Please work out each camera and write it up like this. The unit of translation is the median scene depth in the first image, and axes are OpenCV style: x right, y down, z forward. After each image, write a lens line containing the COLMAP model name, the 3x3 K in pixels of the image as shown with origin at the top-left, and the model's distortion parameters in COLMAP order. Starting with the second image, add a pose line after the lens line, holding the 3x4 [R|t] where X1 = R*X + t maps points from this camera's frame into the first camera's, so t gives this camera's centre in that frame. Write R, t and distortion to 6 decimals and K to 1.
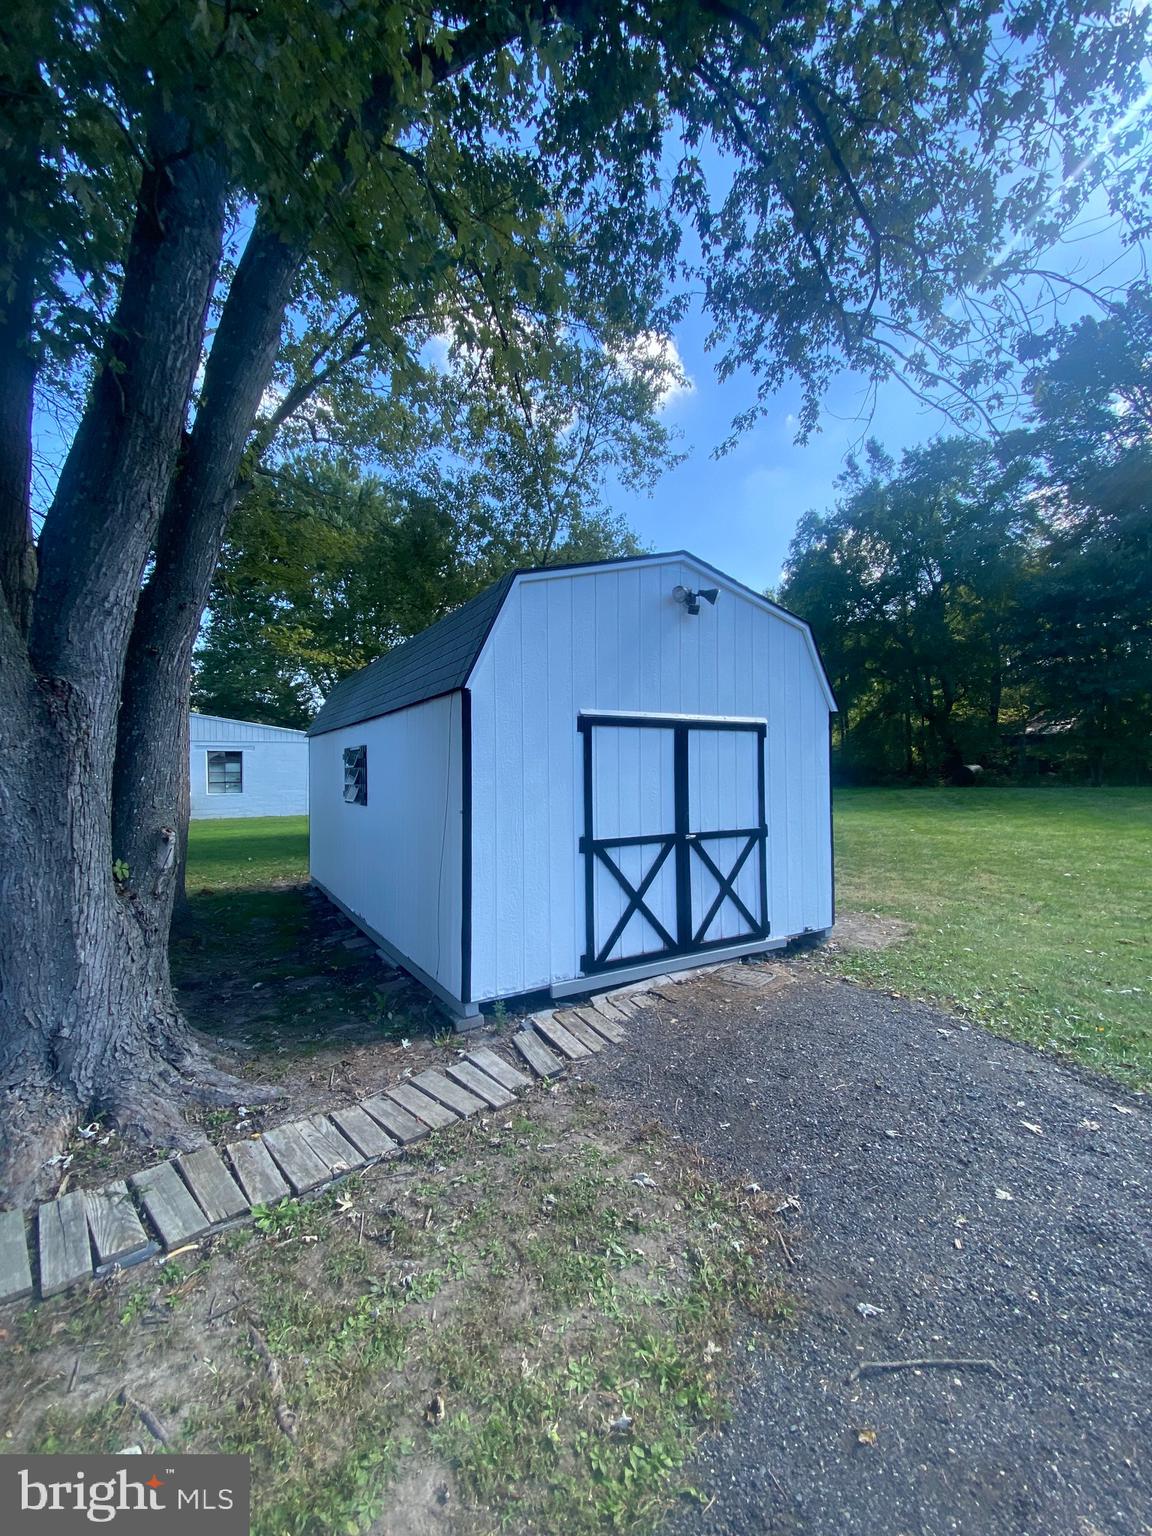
lens RADIAL K [[617.0, 0, 576.0], [0, 617.0, 768.0], [0, 0, 1]] dist [0.001204, -0.010625]
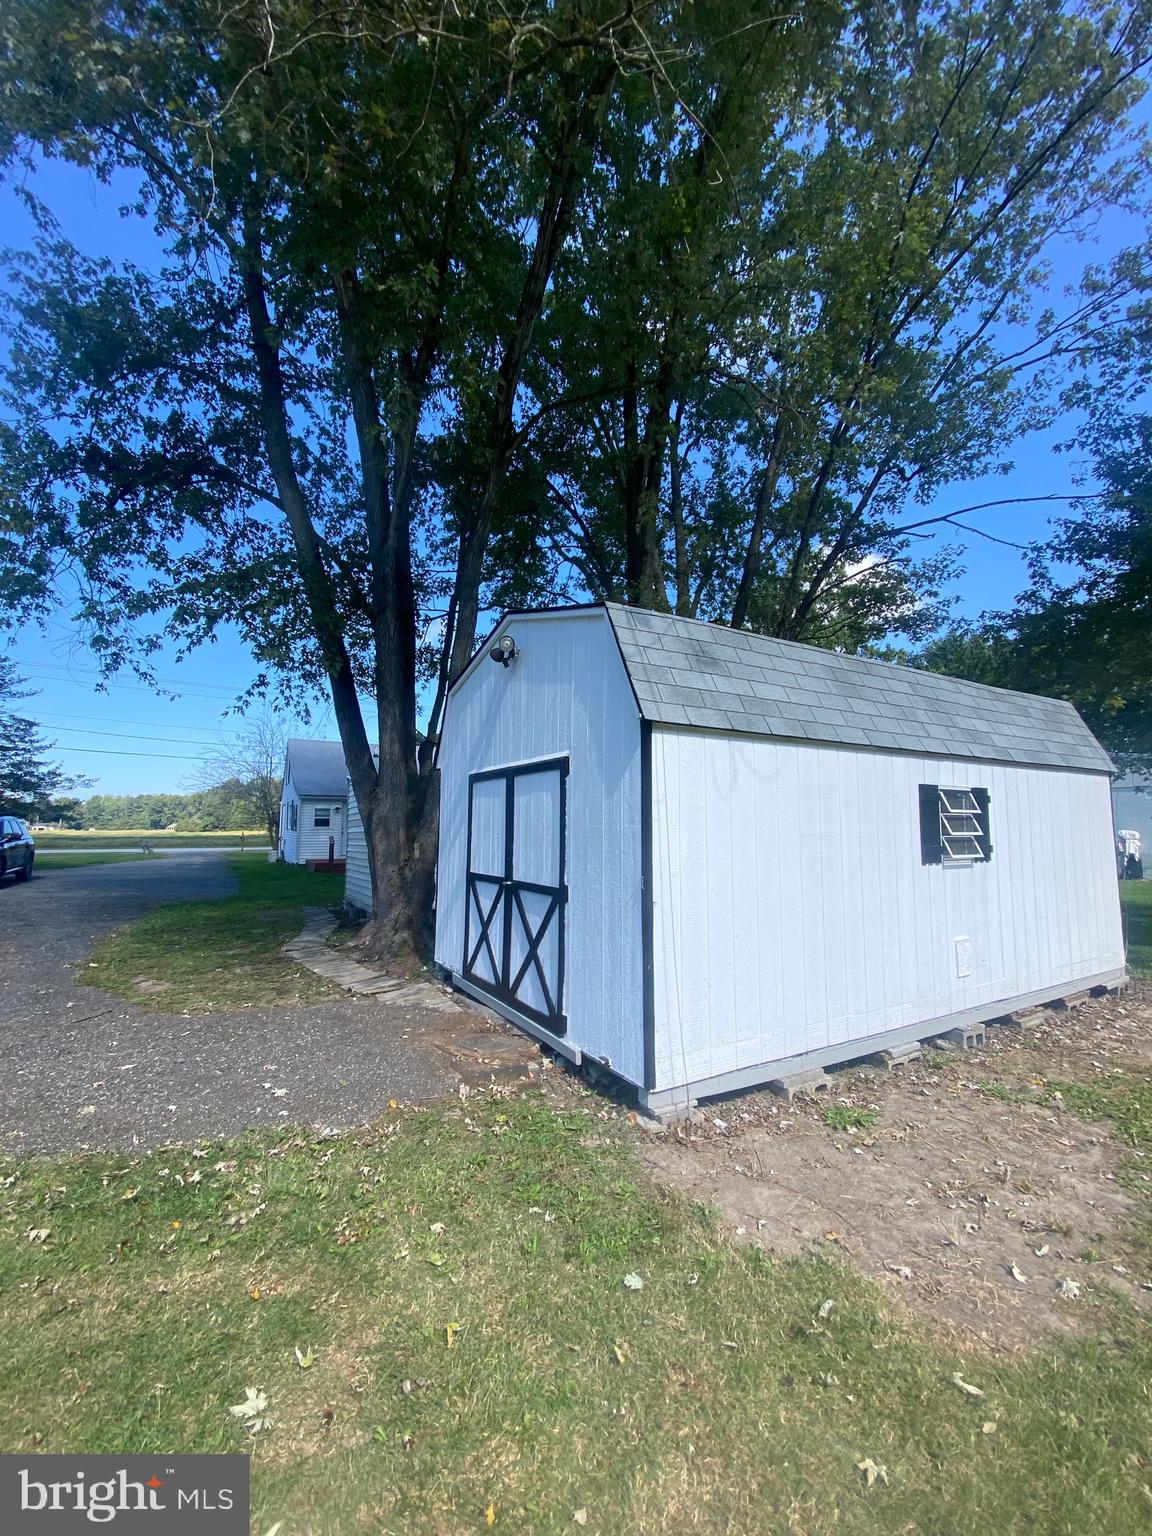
lens RADIAL K [[617.0, 0, 576.0], [0, 617.0, 768.0], [0, 0, 1]] dist [0.001204, -0.010625]
pose [[-0.009277, -0.089383, -0.995954, 0.807203], [0.005394, 0.995978, -0.089435, 0.009551], [0.999942, -0.006201, -0.008758, 0.754755]]
